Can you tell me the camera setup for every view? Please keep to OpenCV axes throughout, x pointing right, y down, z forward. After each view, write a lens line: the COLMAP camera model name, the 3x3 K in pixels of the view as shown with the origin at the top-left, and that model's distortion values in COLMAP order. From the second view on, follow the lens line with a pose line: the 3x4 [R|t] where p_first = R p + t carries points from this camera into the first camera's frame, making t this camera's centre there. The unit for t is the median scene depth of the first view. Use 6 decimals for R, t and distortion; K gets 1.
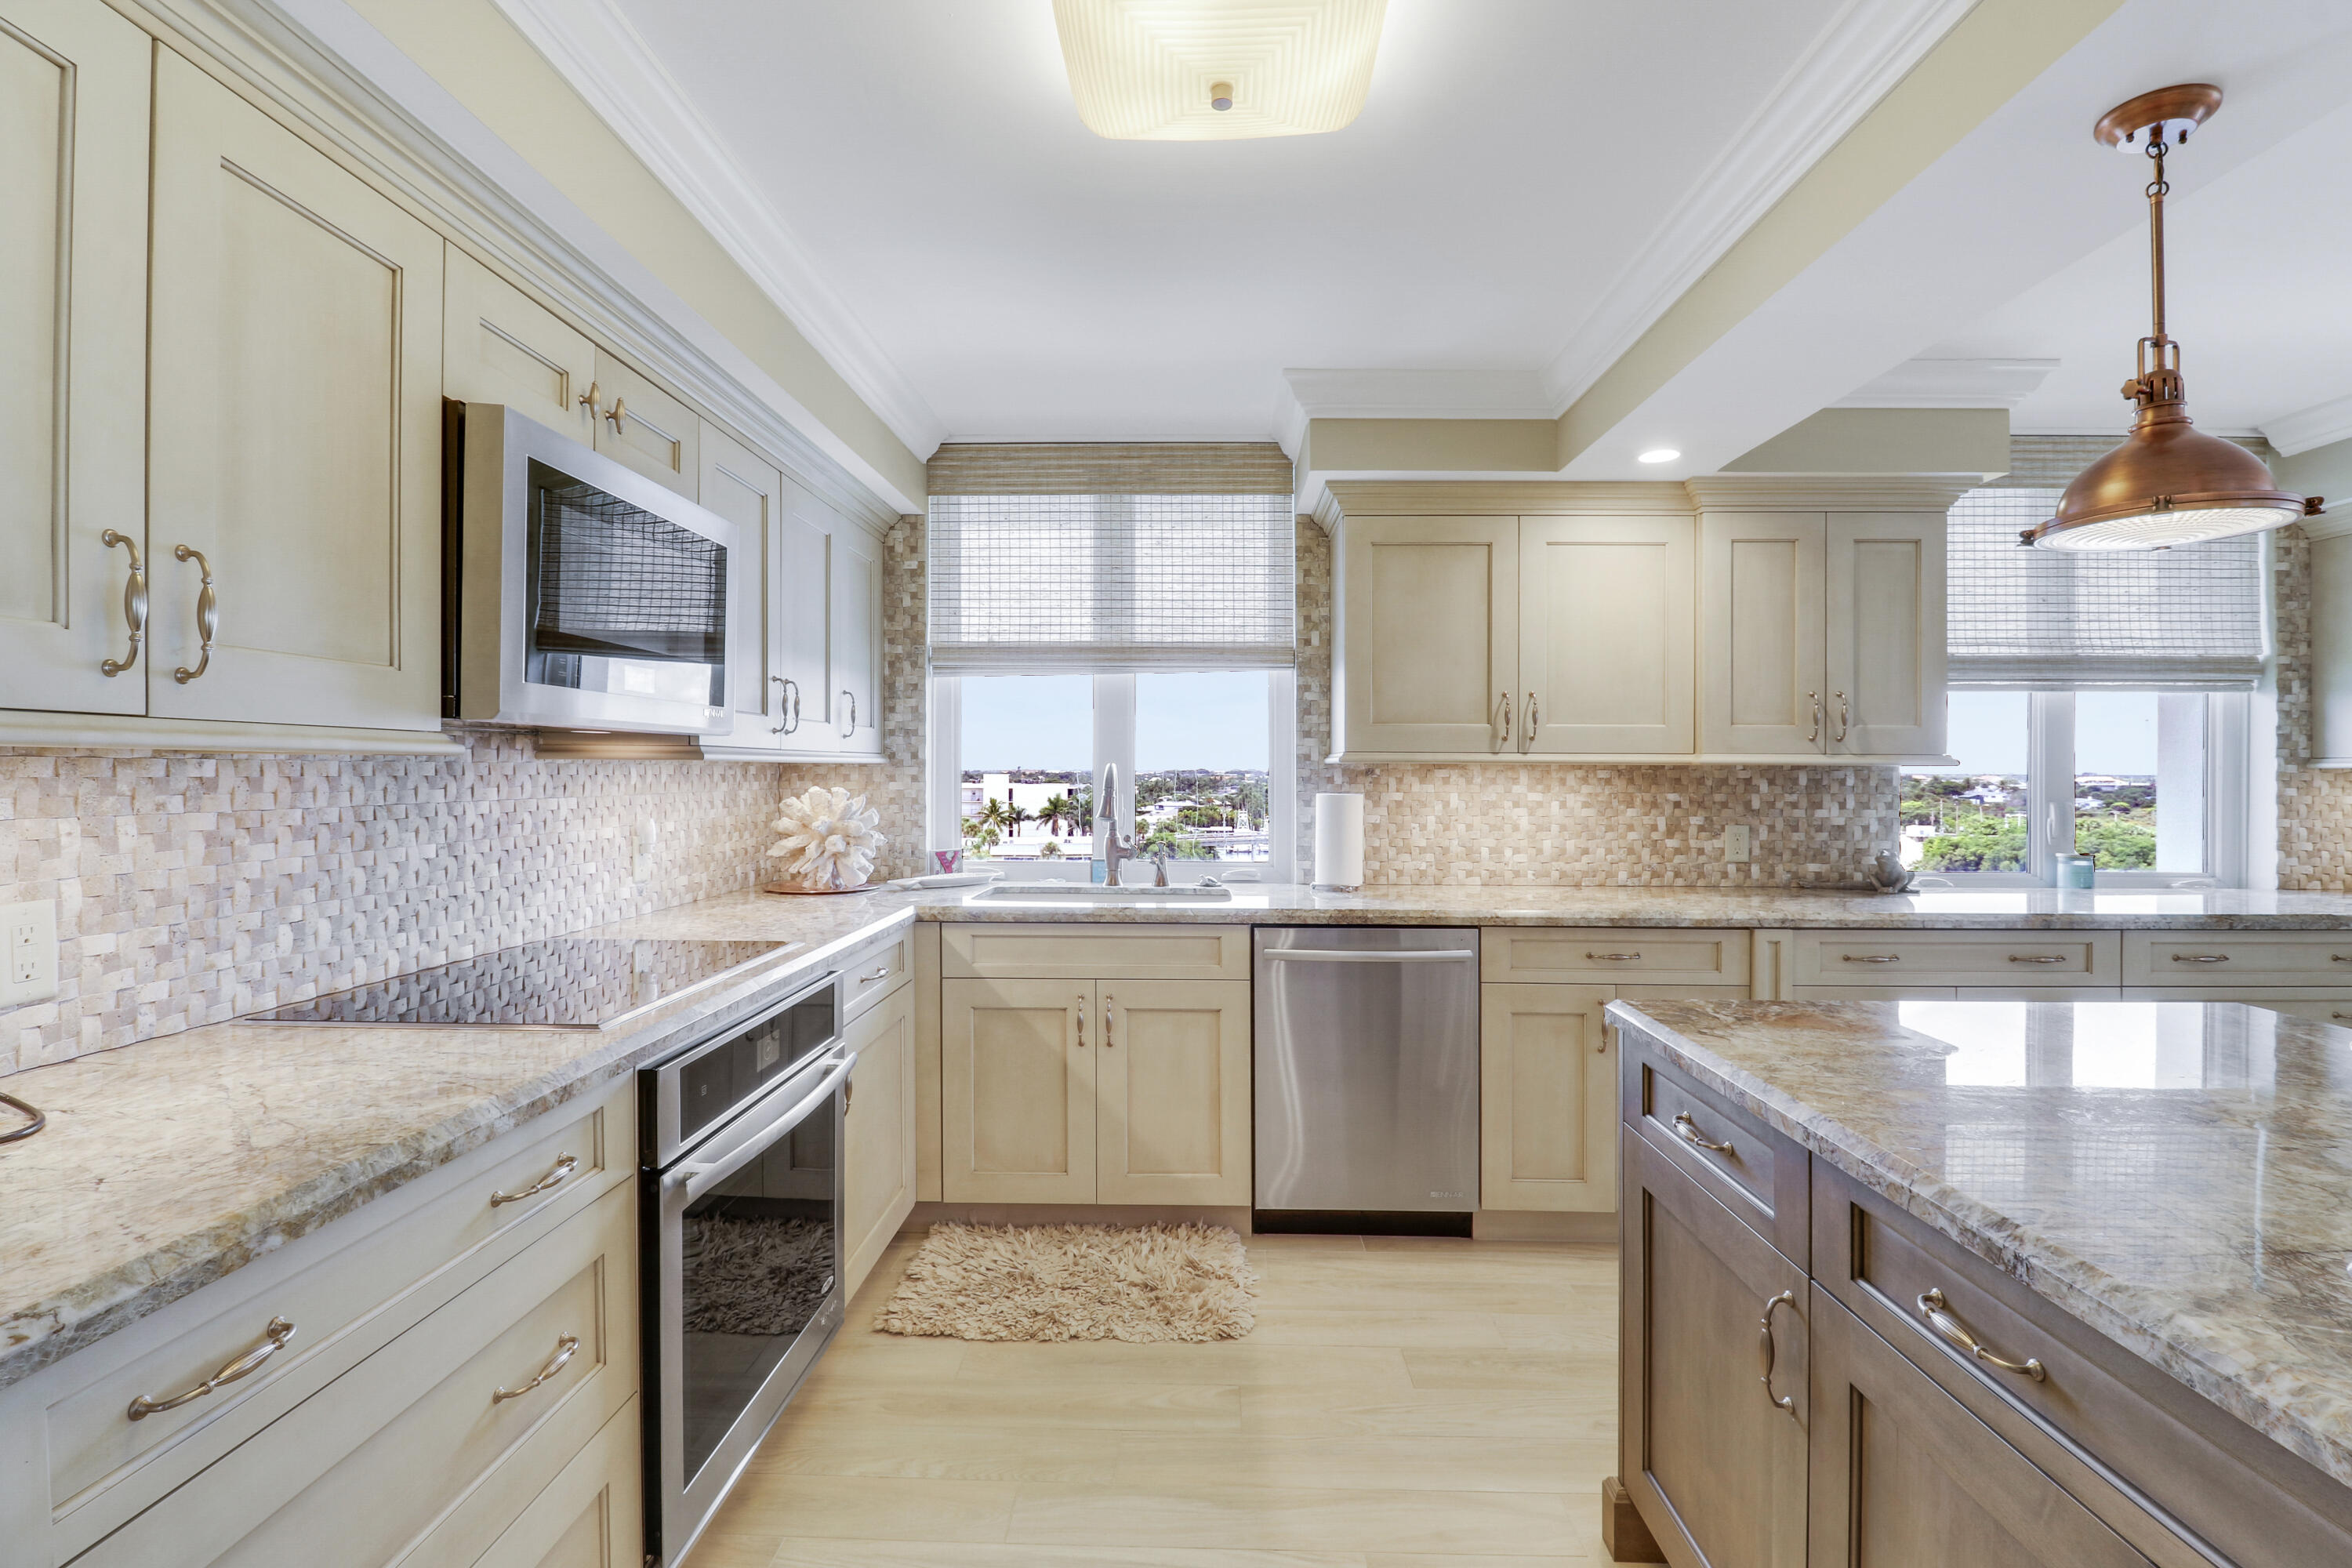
lens RADIAL K [[1091.8, 0, 1176.4], [0, 1091.8, 774.1], [0, 0, 1]] dist [0.007071, -0.015591]
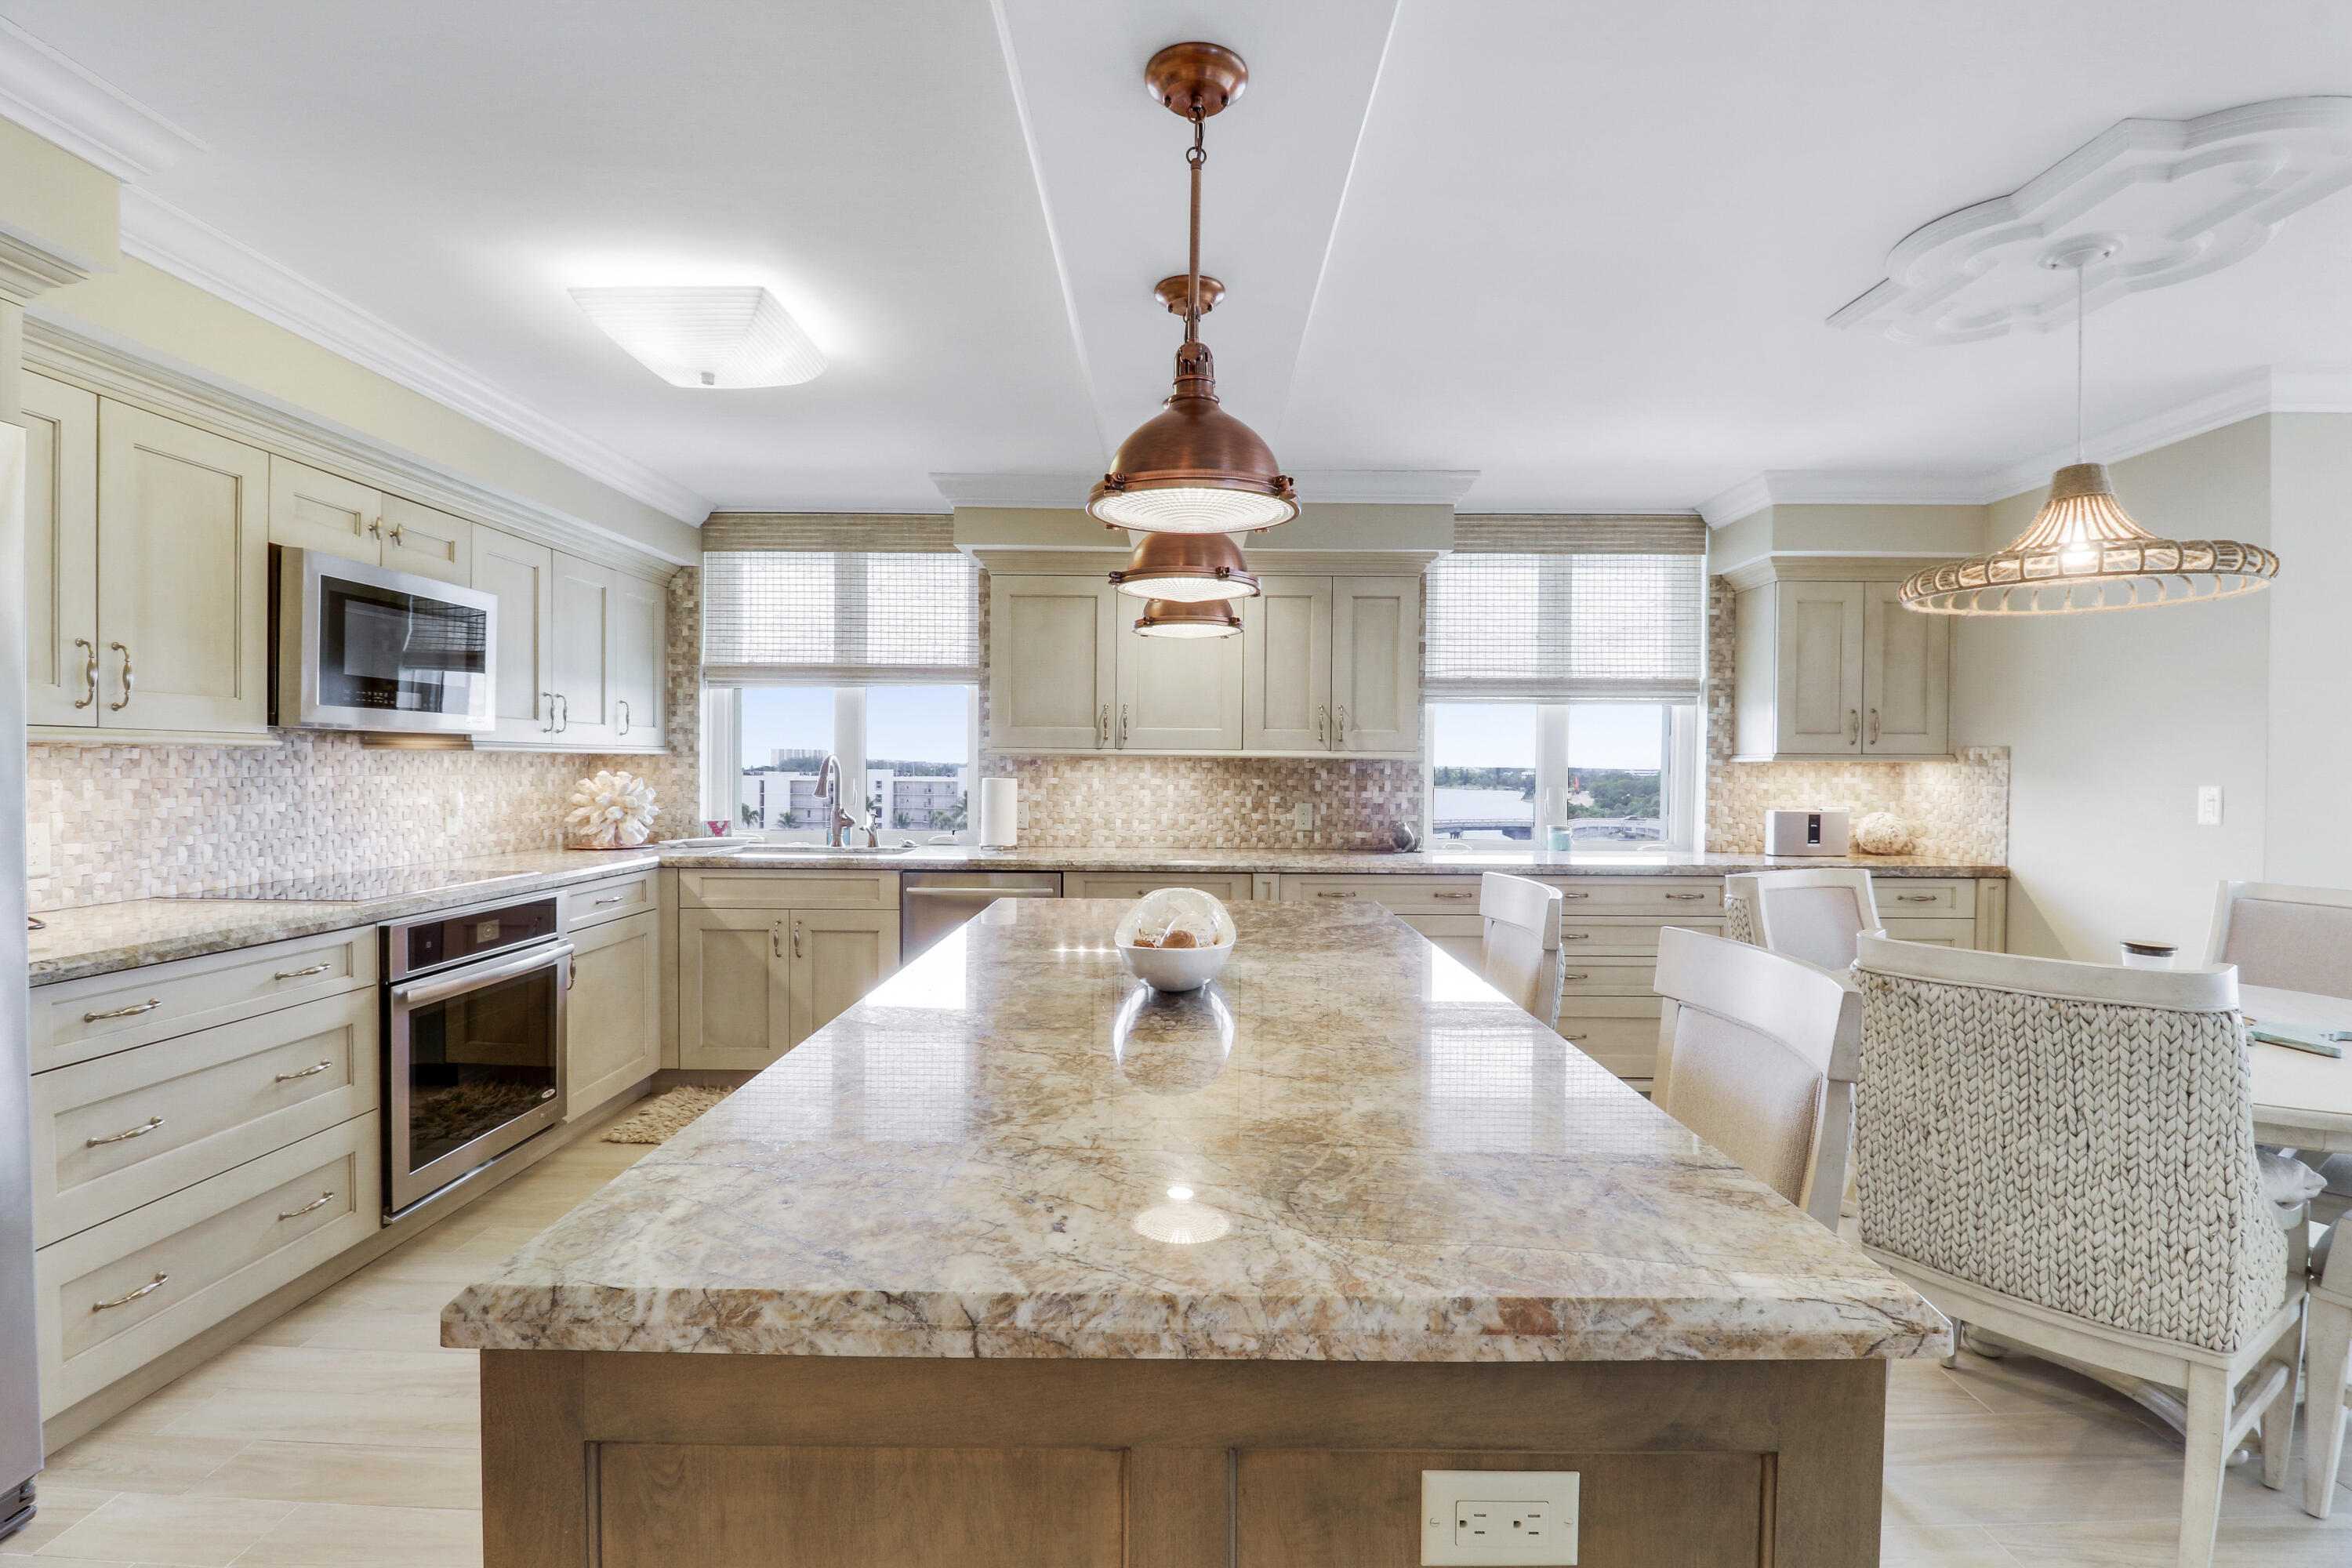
lens RADIAL K [[1096.4, 0, 1182.8], [0, 1096.4, 773.6], [0, 0, 1]] dist [0.001501, -0.013090]
pose [[0.999807, 0.004034, 0.019249, 0.338566], [-0.004114, 0.999983, 0.004118, 0.005615], [-0.019232, -0.004196, 0.999806, -0.346435]]
